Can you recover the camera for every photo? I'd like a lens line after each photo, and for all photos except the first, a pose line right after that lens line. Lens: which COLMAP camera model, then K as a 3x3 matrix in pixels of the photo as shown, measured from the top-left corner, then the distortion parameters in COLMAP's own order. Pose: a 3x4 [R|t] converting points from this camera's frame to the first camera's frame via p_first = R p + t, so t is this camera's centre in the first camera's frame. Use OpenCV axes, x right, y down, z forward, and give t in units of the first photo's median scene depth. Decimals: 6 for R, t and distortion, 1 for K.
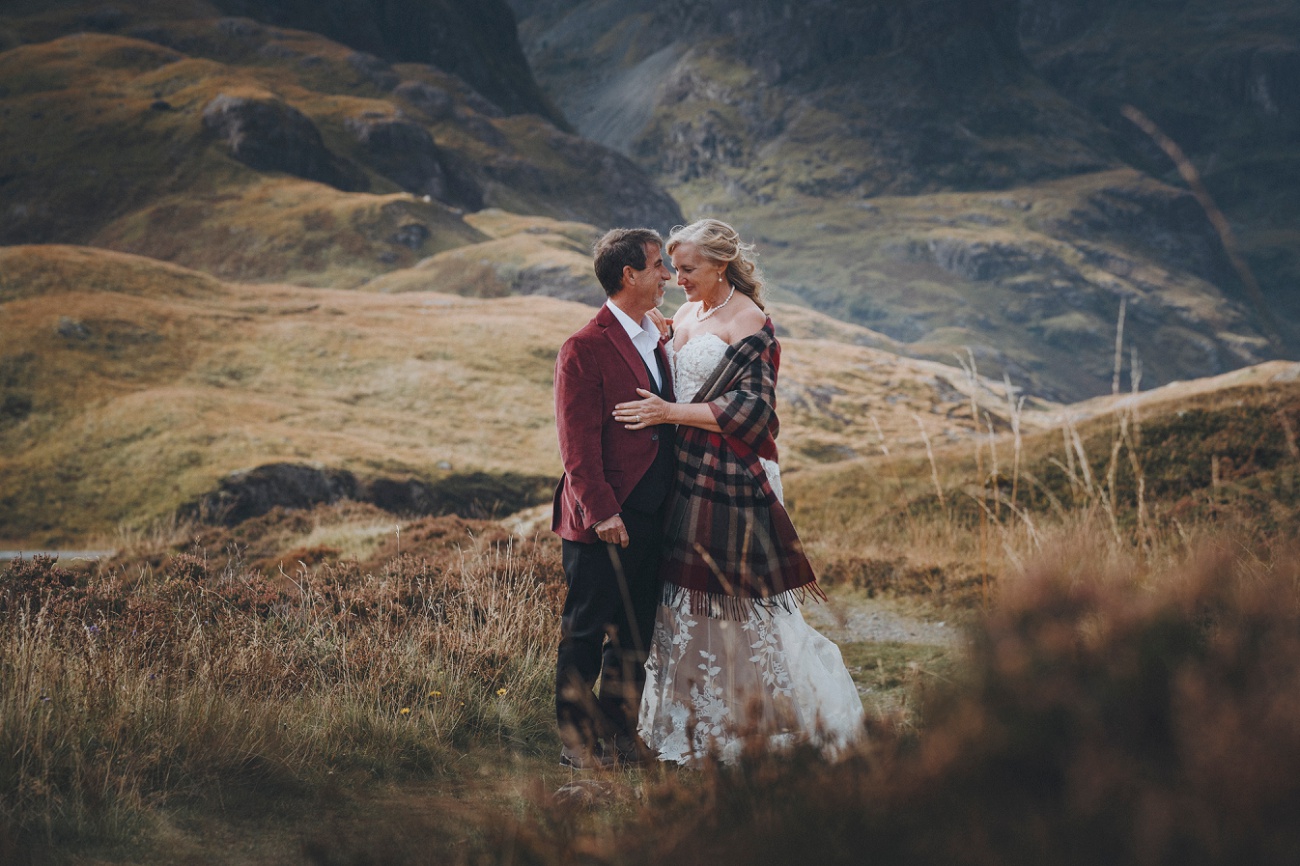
lens RADIAL K [[3123.7, 0, 671.6], [0, 3123.7, 430.9], [0, 0, 1]] dist [0.109406, -0.357067]
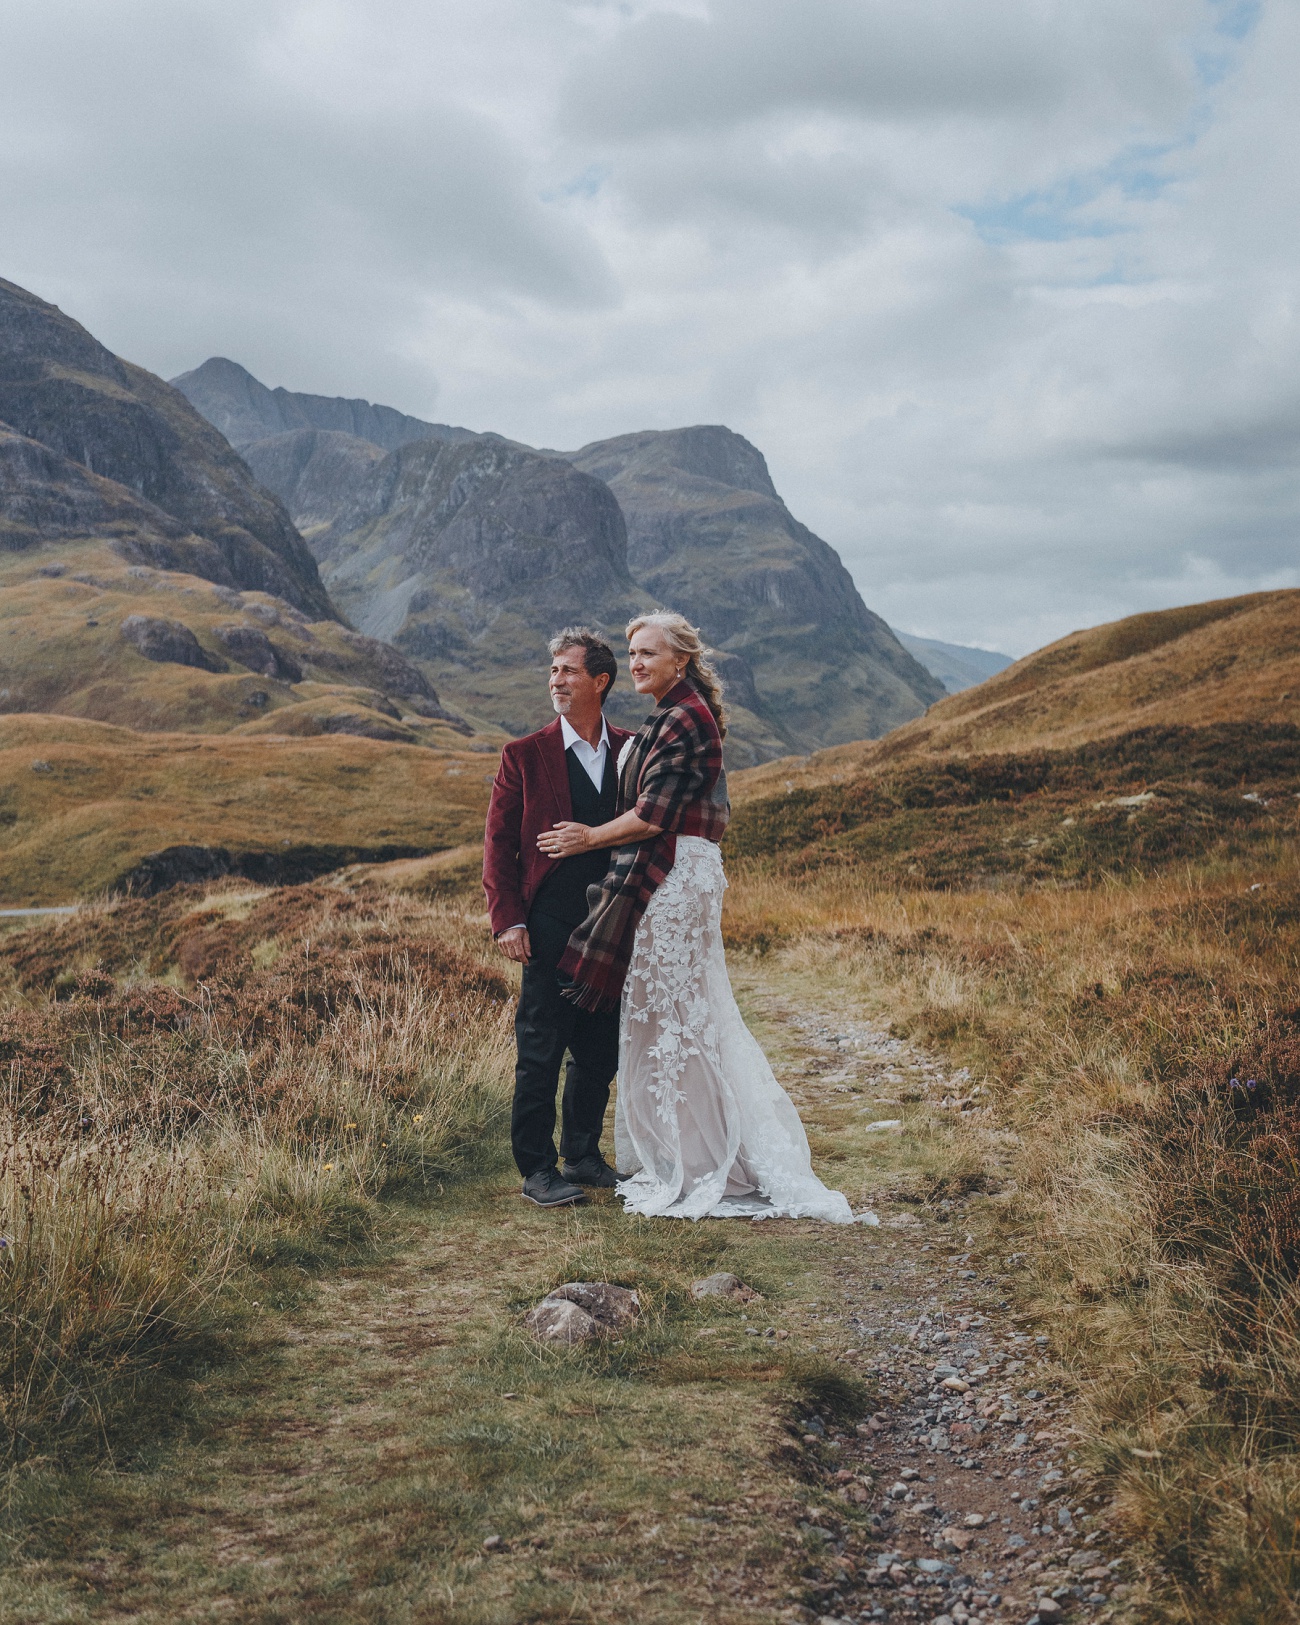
lens RADIAL K [[1897.9, 0, 668.5], [0, 1897.9, 854.5], [0, 0, 1]] dist [-0.009780, 0.016051]
pose [[0.990850, -0.047766, 0.126230, -0.001636], [0.044663, 0.998629, 0.027300, -0.000382], [-0.127361, -0.021412, 0.991625, 0.013873]]
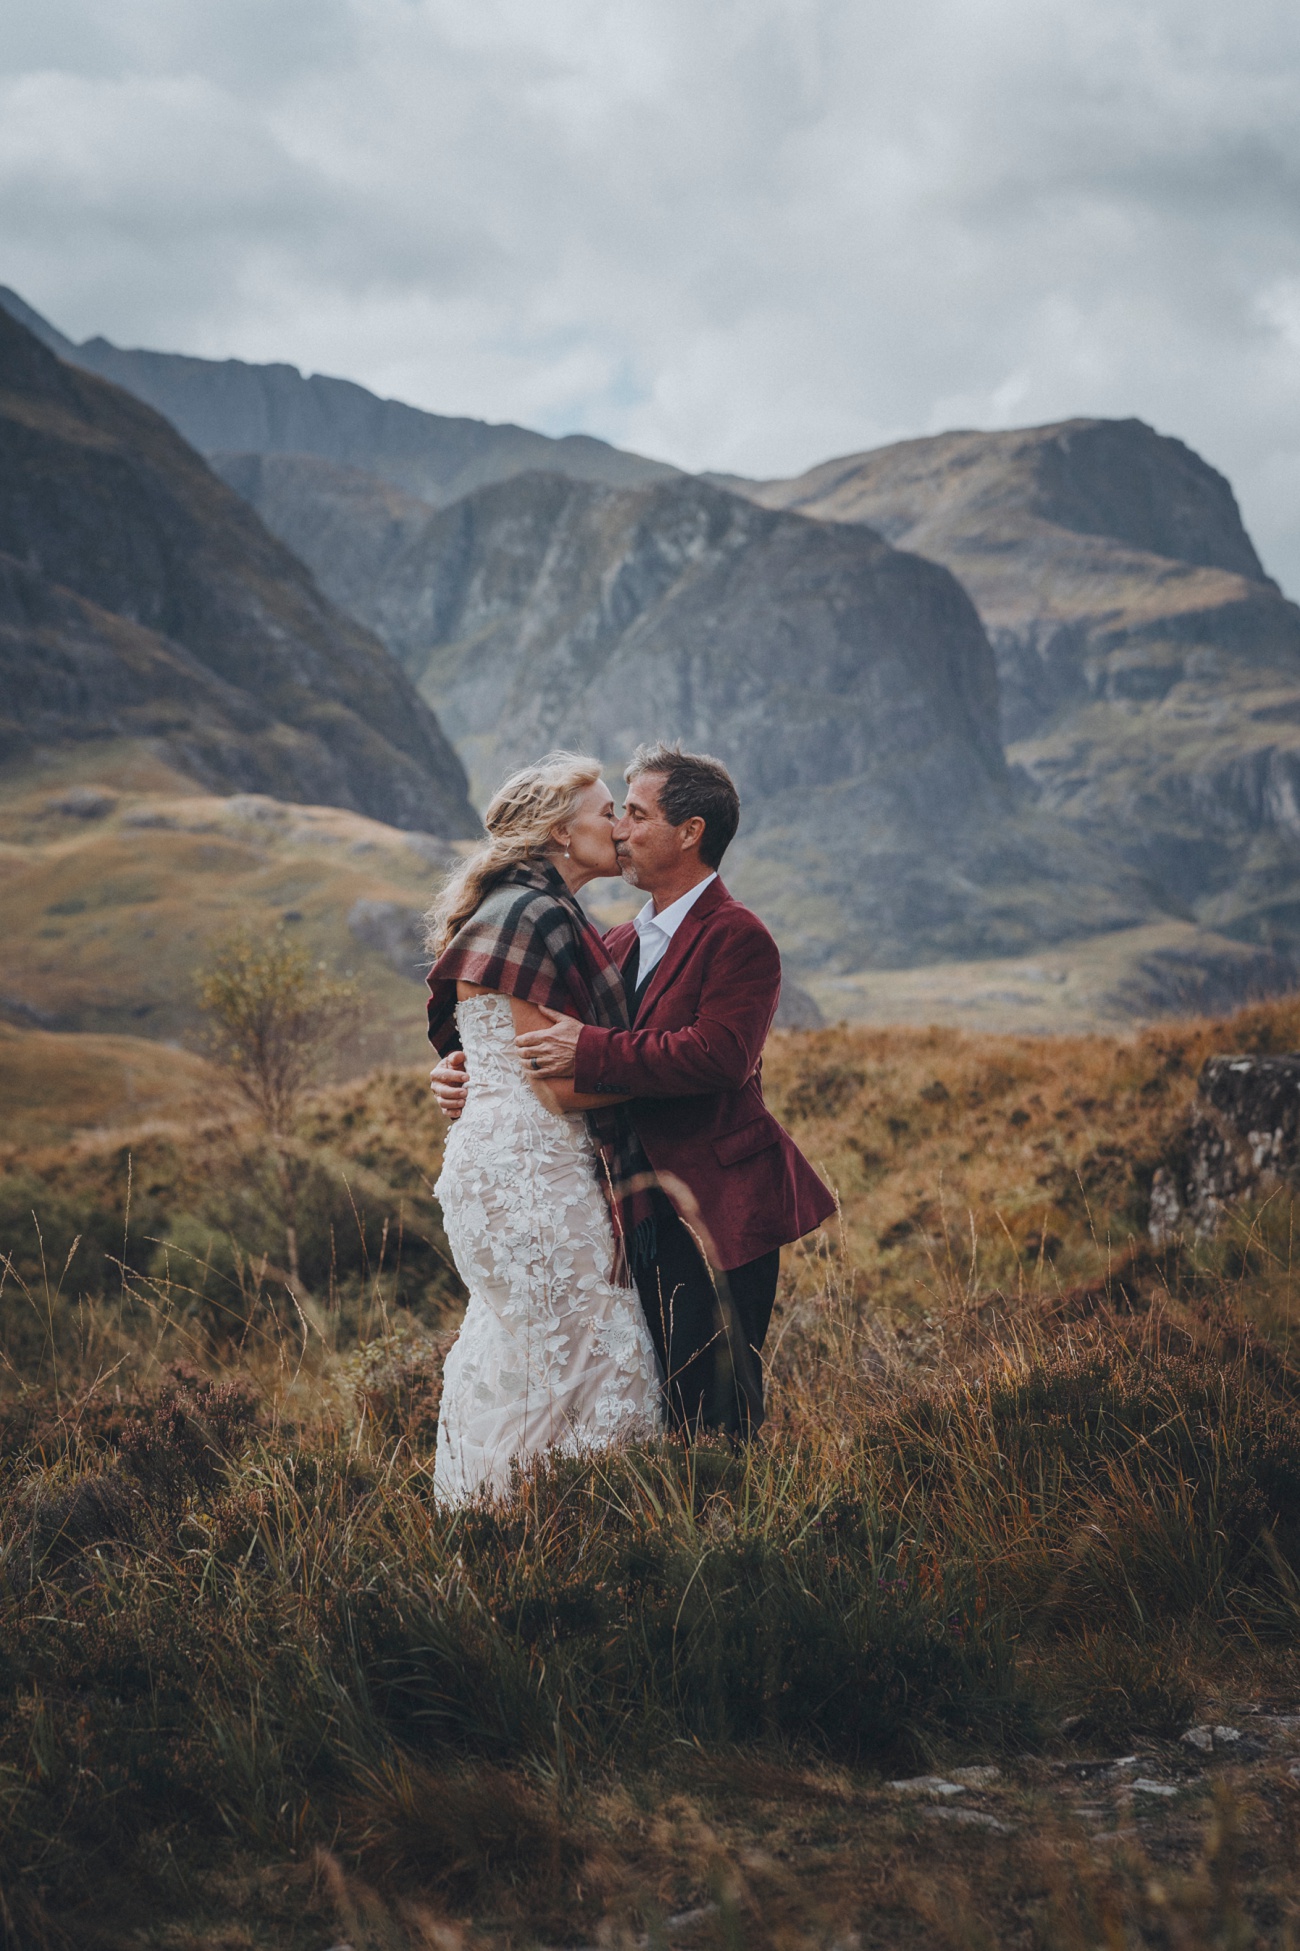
lens RADIAL K [[5660.1, 0, 498.1], [0, 5660.1, 973.4], [0, 0, 1]] dist [0.135903, 0.358317]
pose [[0.991110, -0.044805, 0.125275, -0.325989], [0.053554, 0.996290, -0.067369, 0.020825], [-0.121791, 0.073479, 0.989832, -0.576055]]
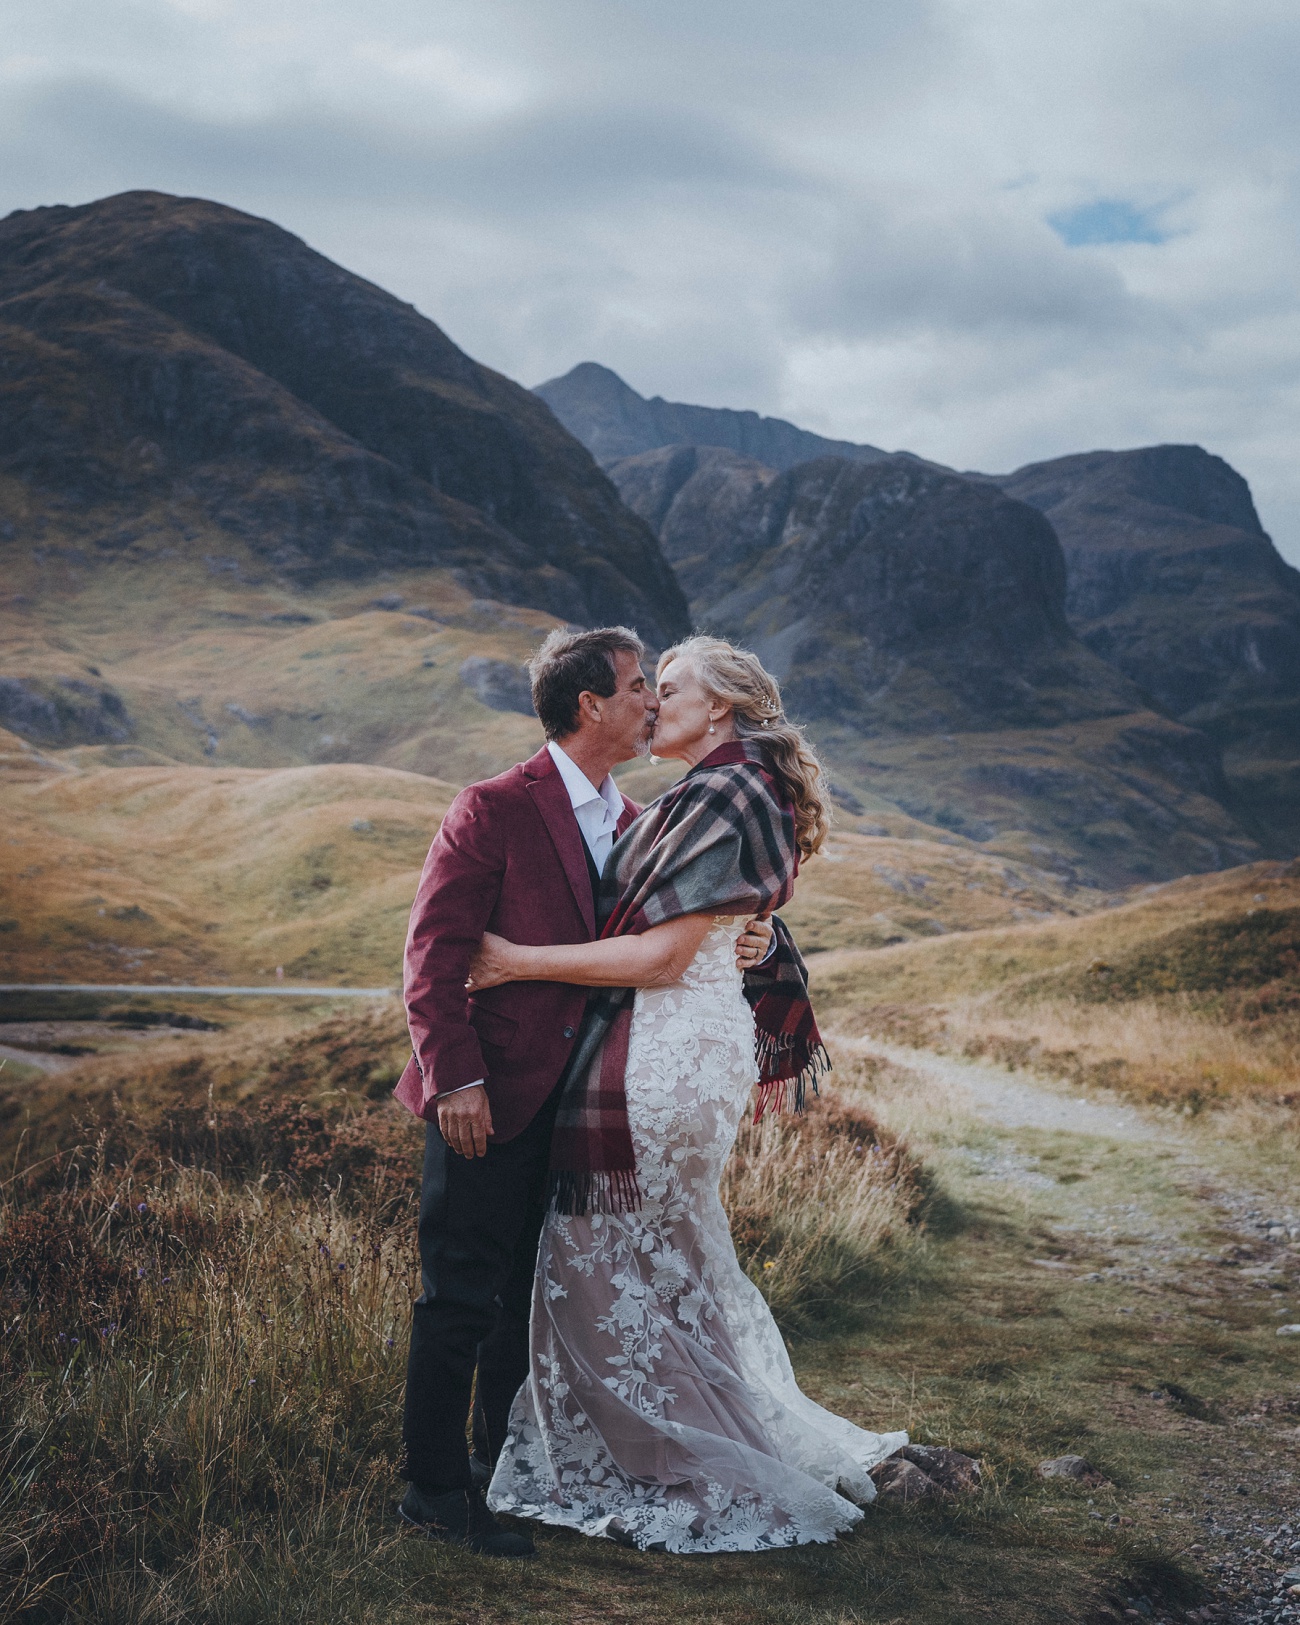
lens RADIAL K [[2298.5, 0, 498.7], [0, 2298.5, 795.3], [0, 0, 1]] dist [-0.013351, 0.036818]
pose [[0.991515, 0.009170, -0.129666, -0.001600], [-0.015211, 0.998840, -0.045678, -0.000808], [0.129097, 0.047263, 0.990505, 0.010525]]
